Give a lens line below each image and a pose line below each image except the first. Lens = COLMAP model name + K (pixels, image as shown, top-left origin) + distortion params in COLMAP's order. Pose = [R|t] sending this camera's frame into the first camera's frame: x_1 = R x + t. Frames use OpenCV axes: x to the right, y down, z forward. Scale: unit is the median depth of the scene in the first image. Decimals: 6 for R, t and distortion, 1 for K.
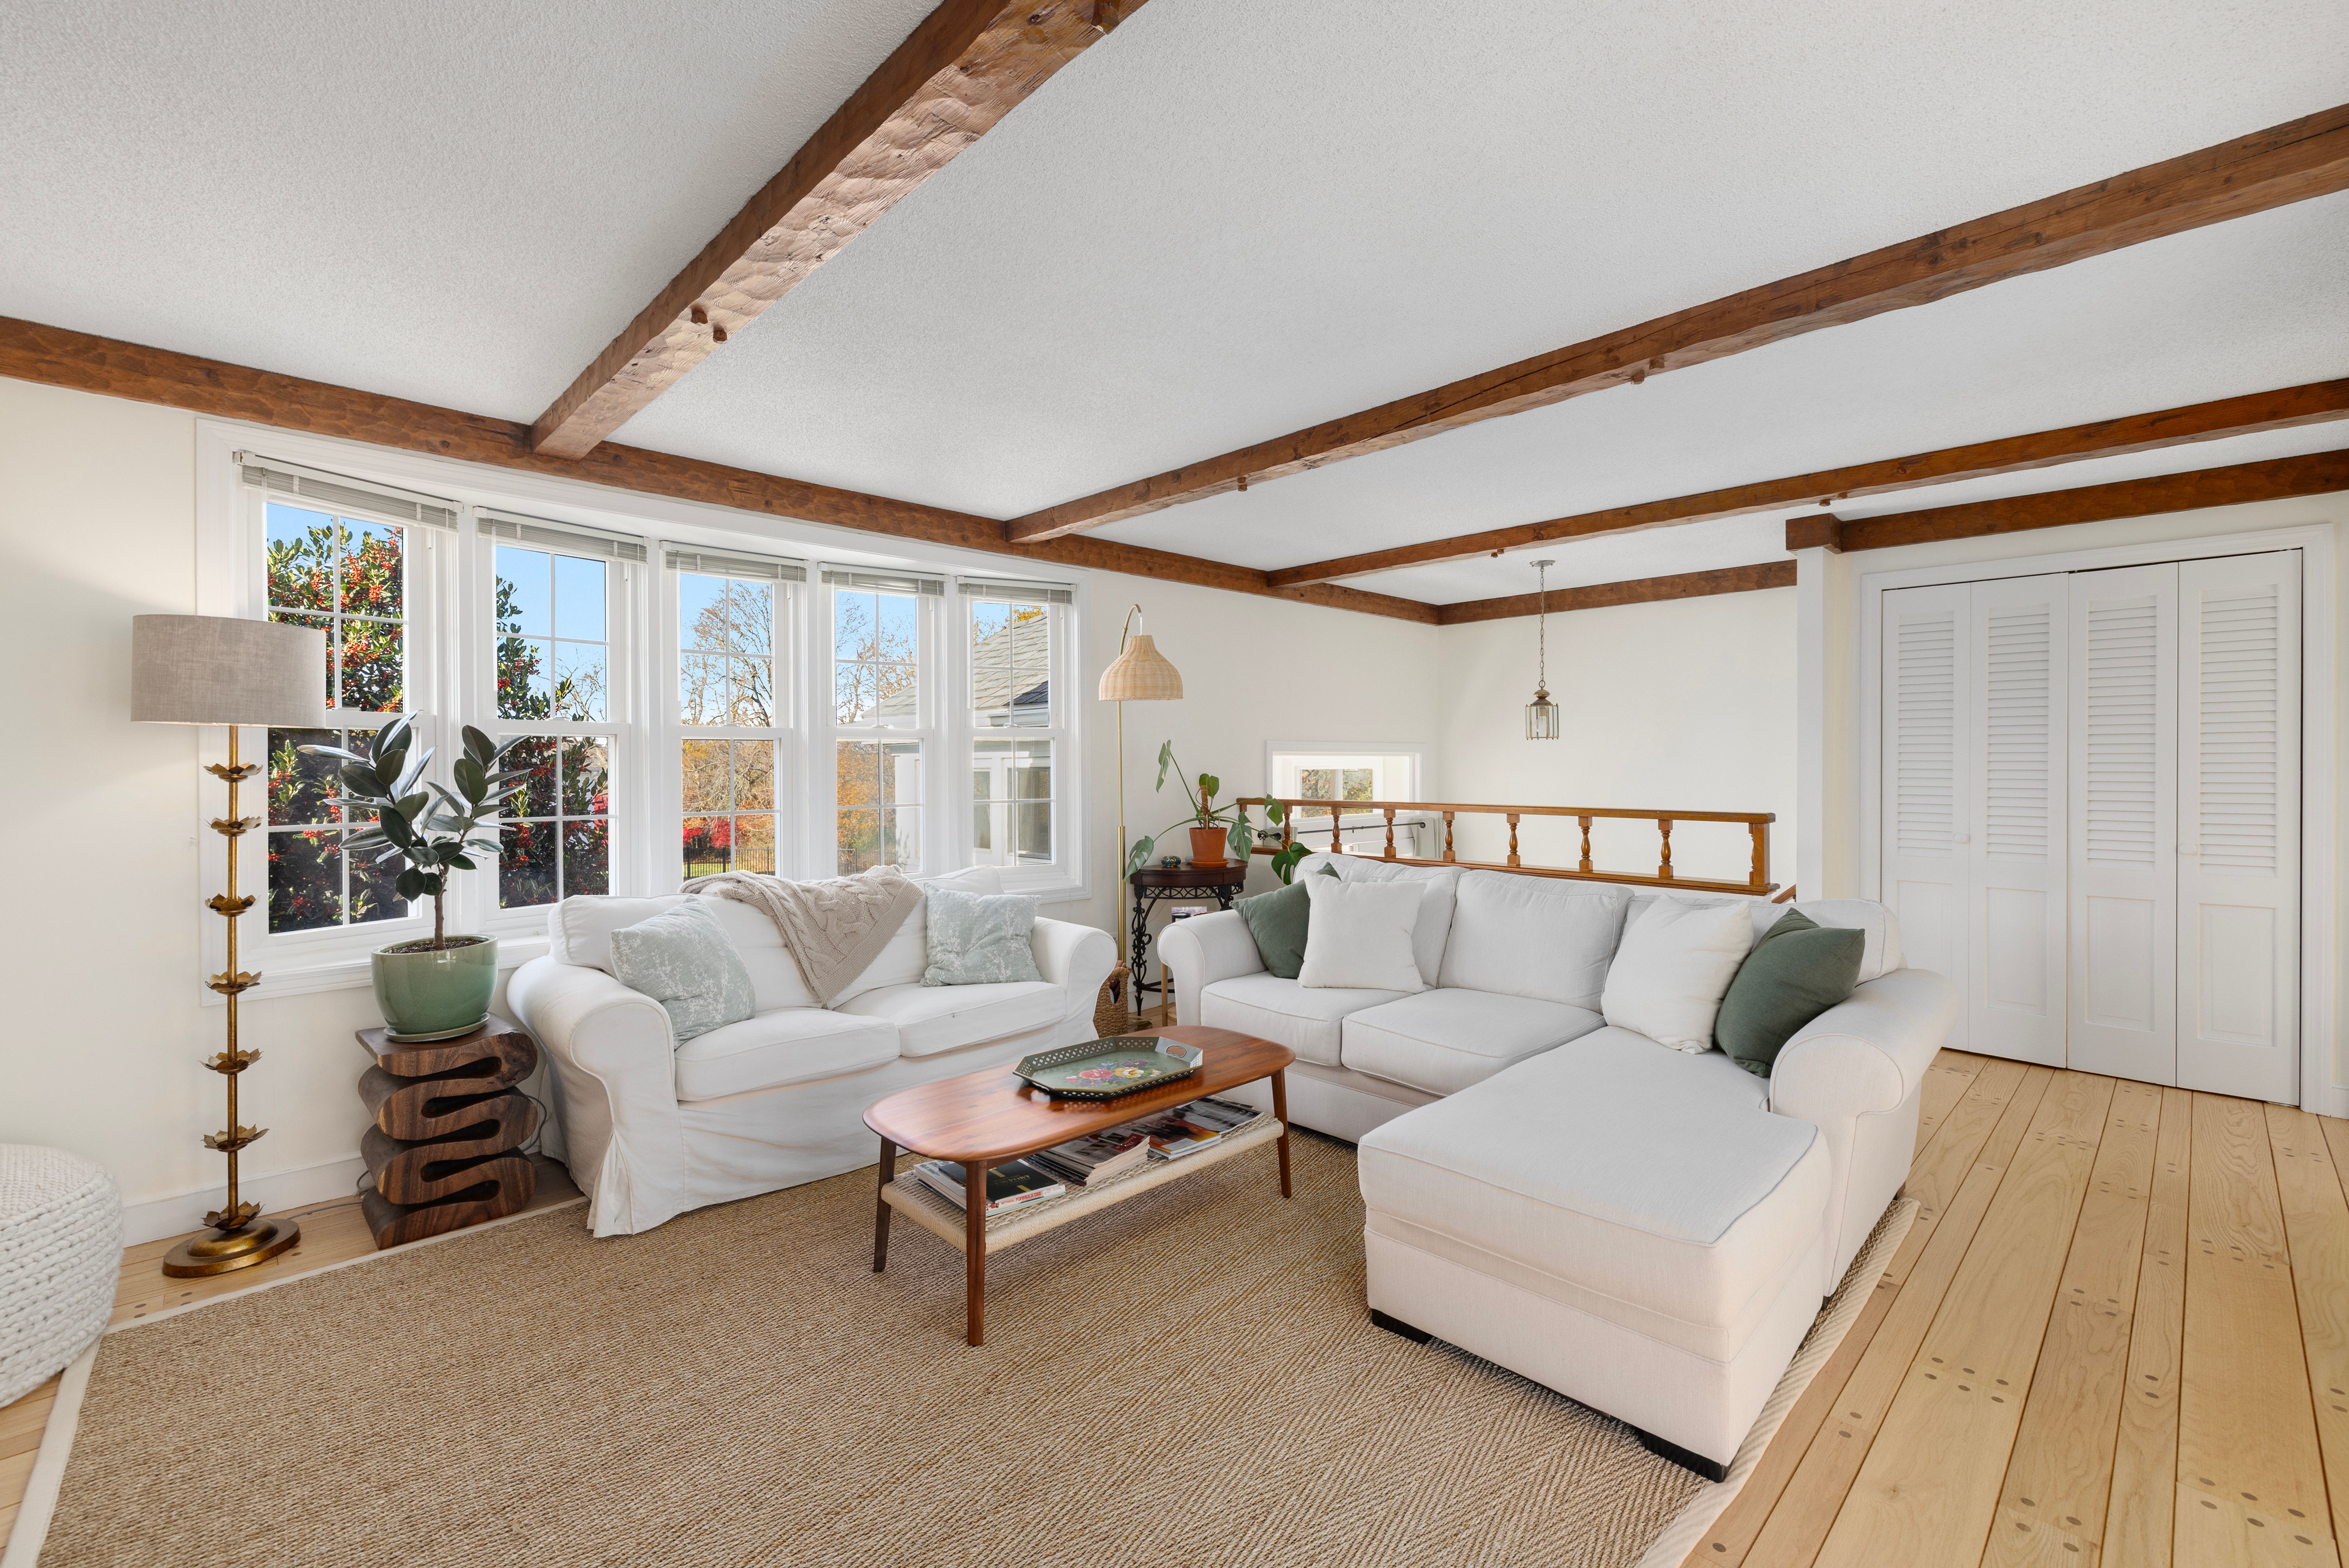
lens RADIAL K [[999.9, 0, 1167.8], [0, 999.9, 767.1], [0, 0, 1]] dist [-0.001457, 0.000405]
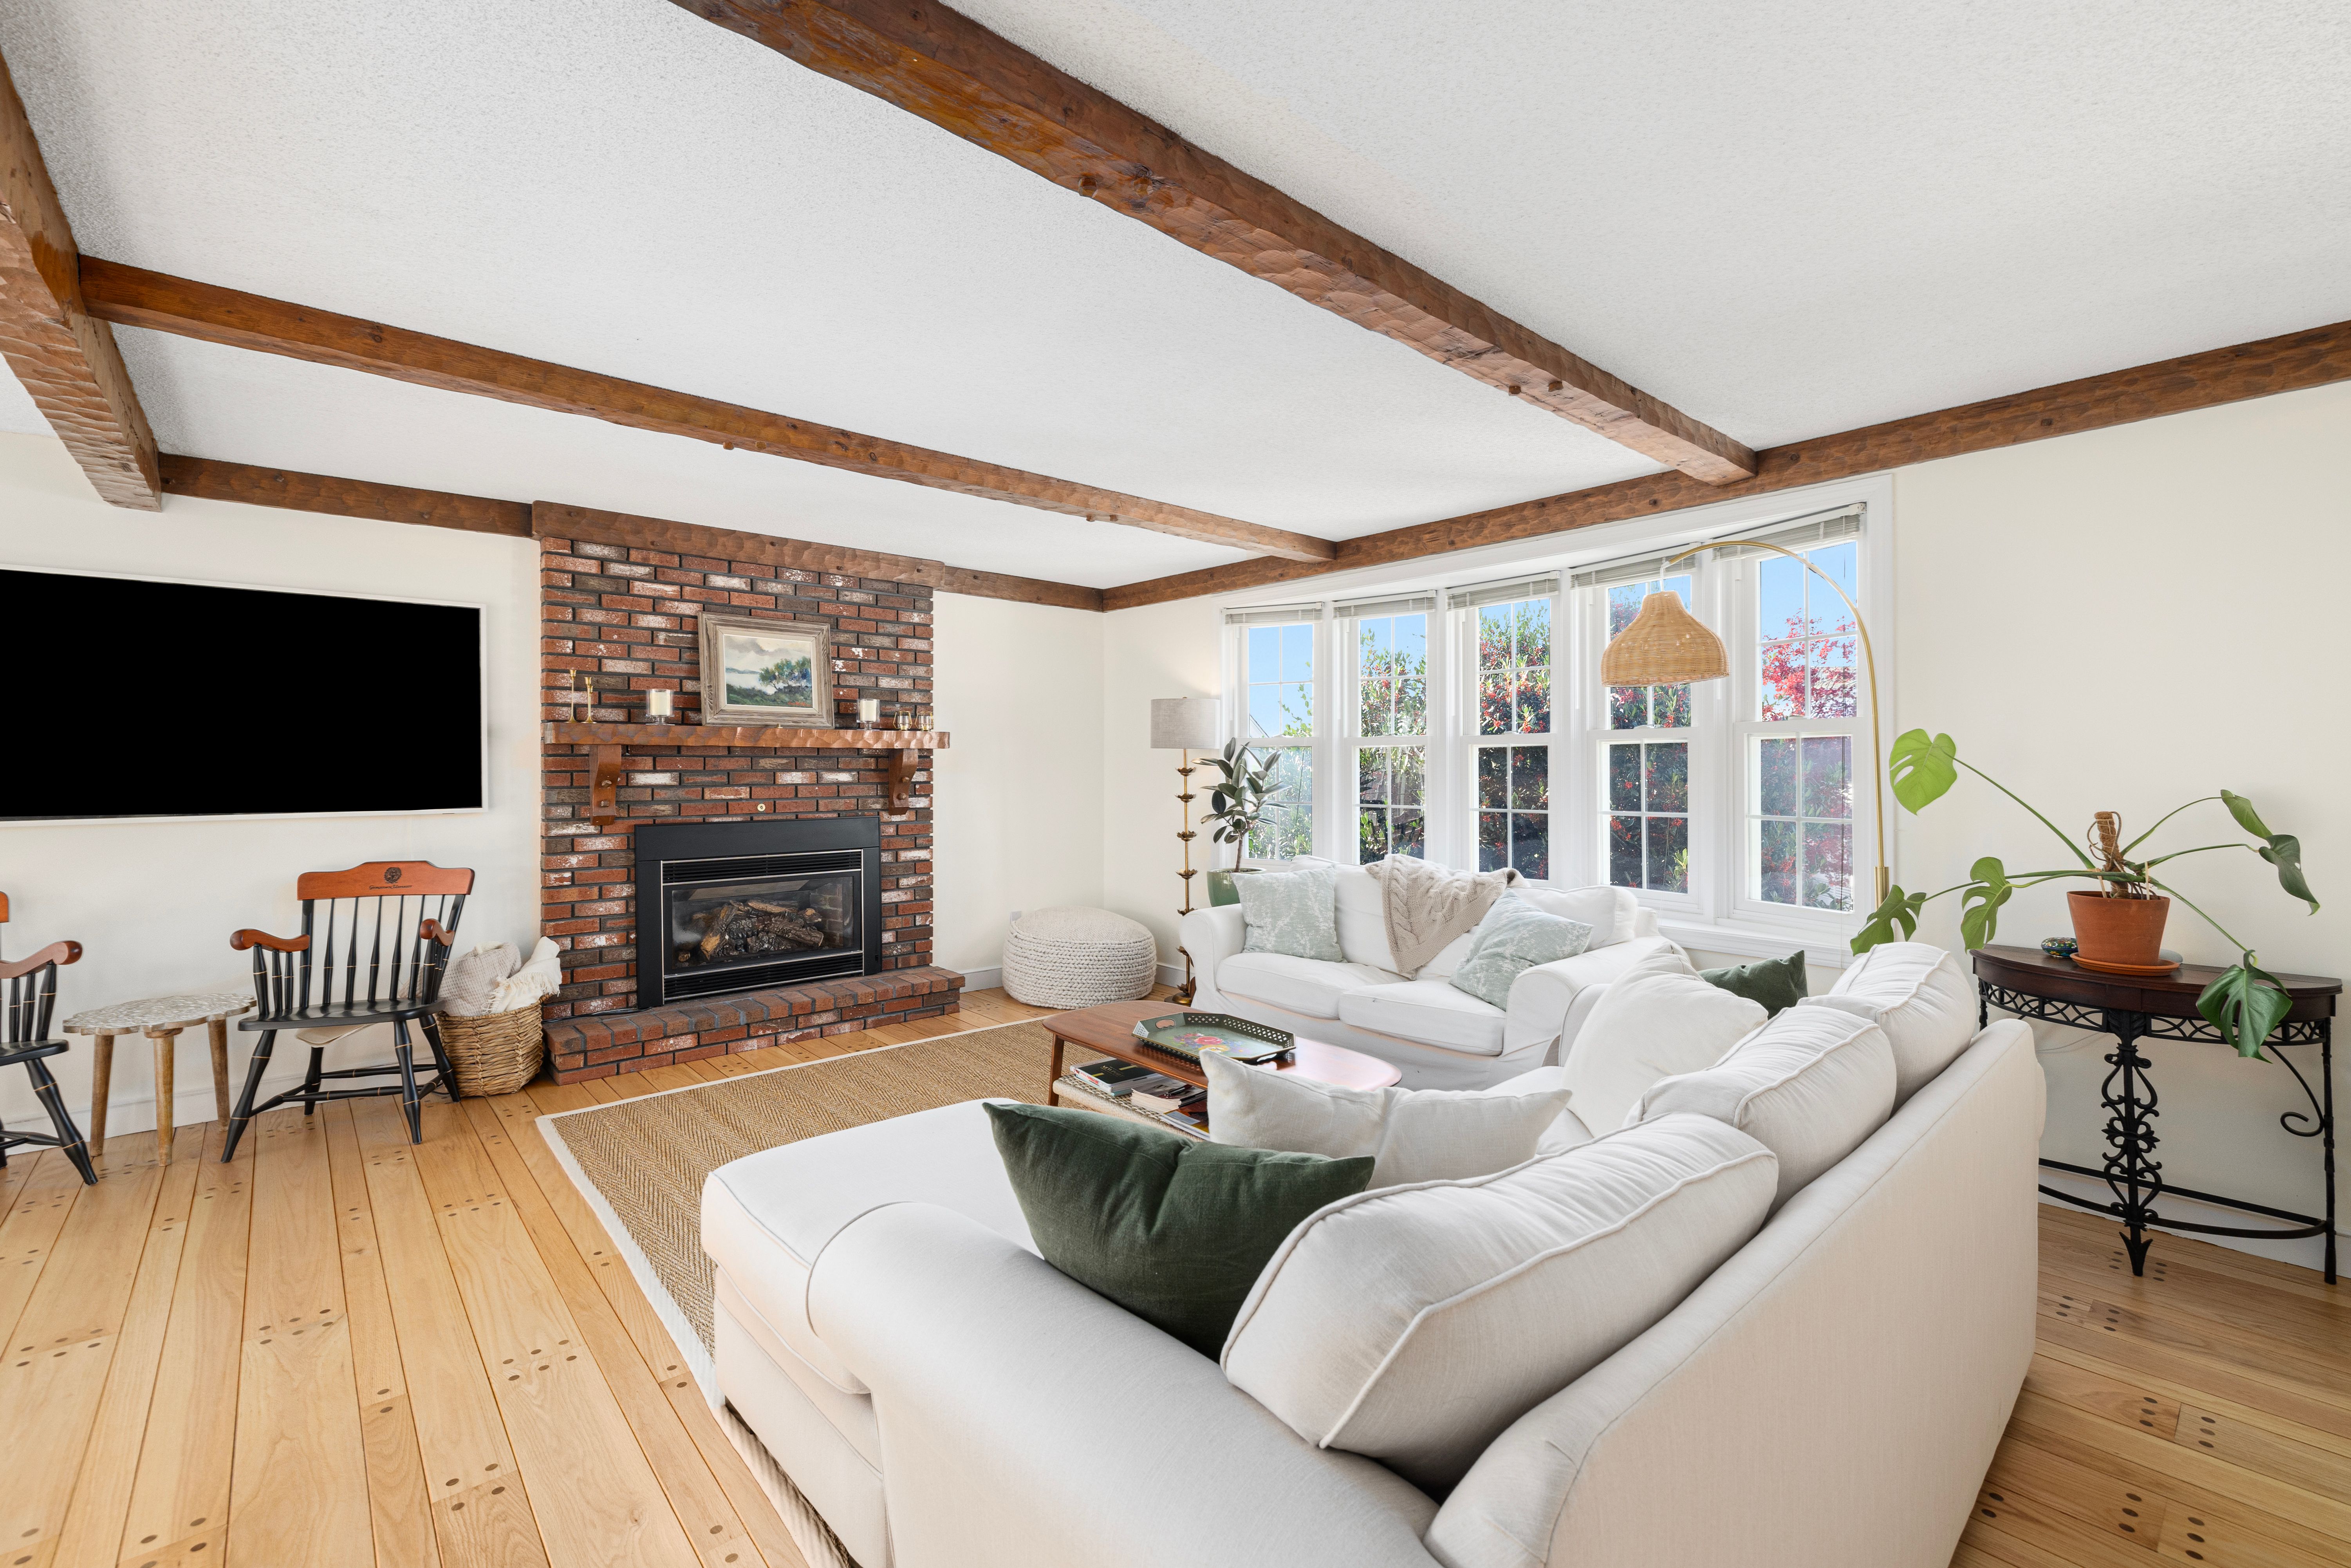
lens RADIAL K [[1000.8, 0, 1168.8], [0, 1000.8, 767.1], [0, 0, 1]] dist [-0.001457, 0.000405]
pose [[-0.035798, 0.001871, -0.999357, 0.755974], [-0.001146, 0.999998, 0.001913, -0.004699], [0.999358, 0.001214, -0.035795, 0.696014]]
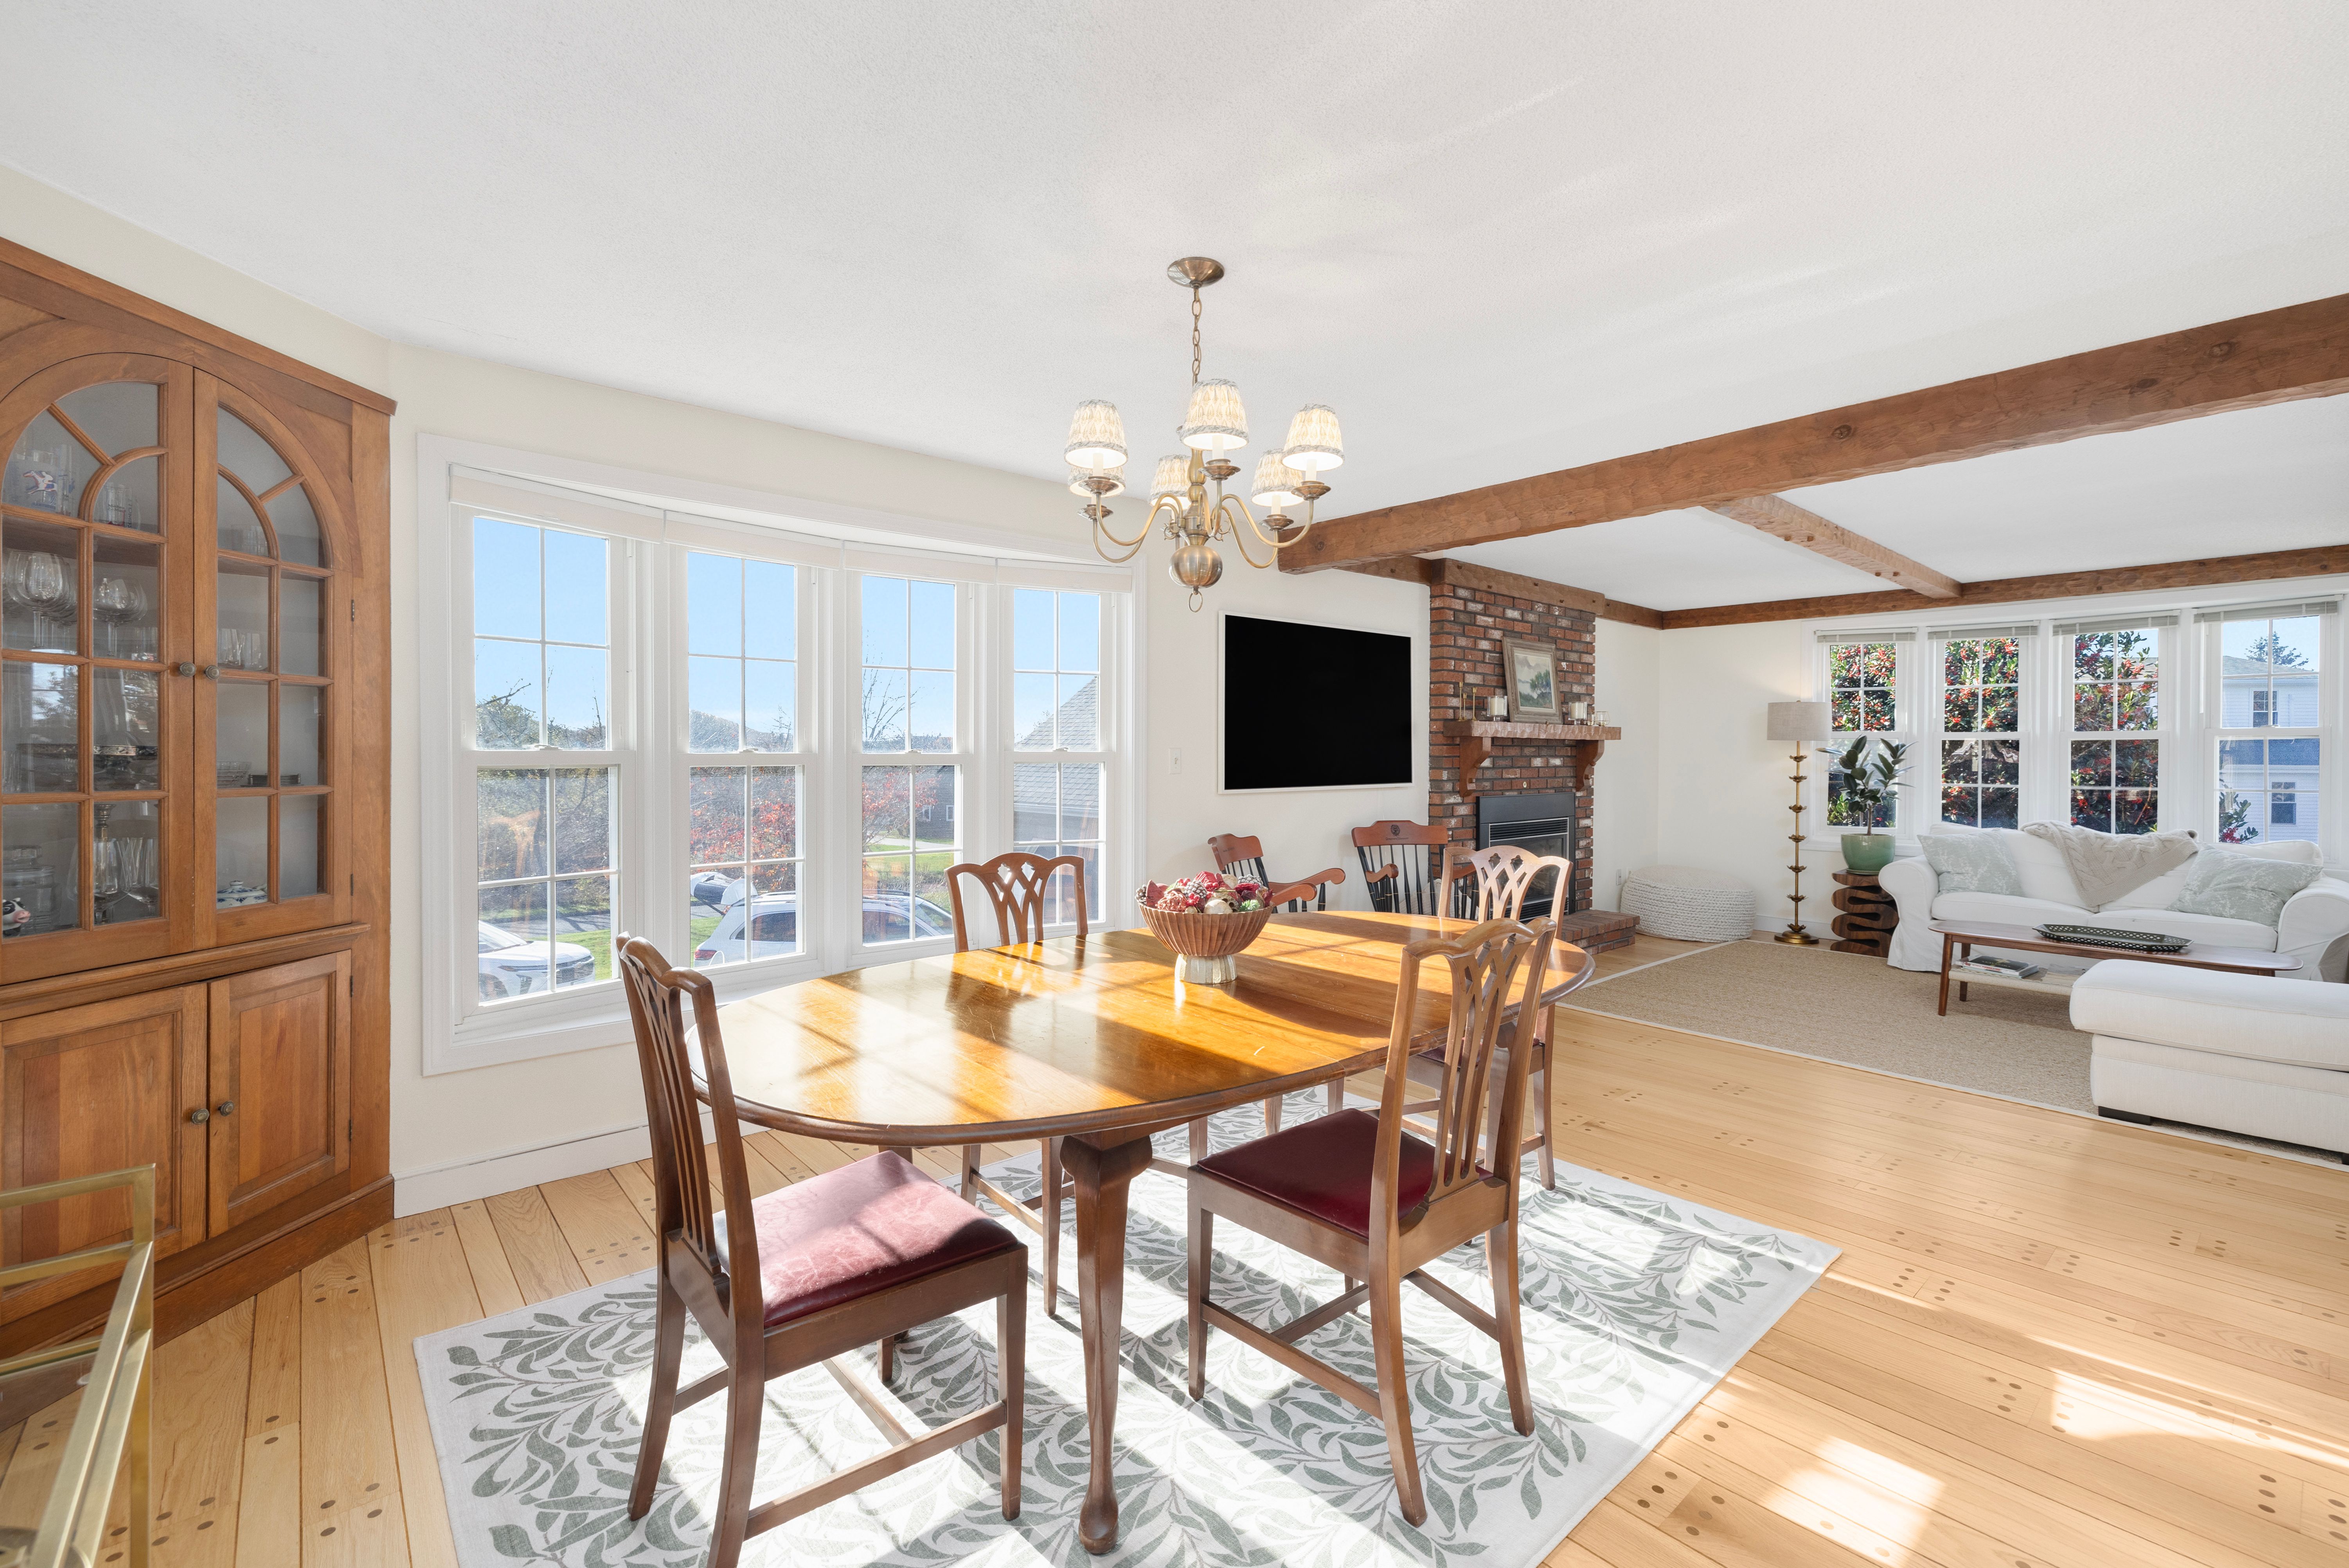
lens RADIAL K [[1000.0, 0, 1167.8], [0, 1000.0, 767.1], [0, 0, 1]] dist [-0.001457, 0.000405]
pose [[-0.049991, 0.015467, -0.998630, 1.195826], [-0.005915, 0.999858, 0.015782, -0.002759], [0.998732, 0.006696, -0.049892, -0.355999]]
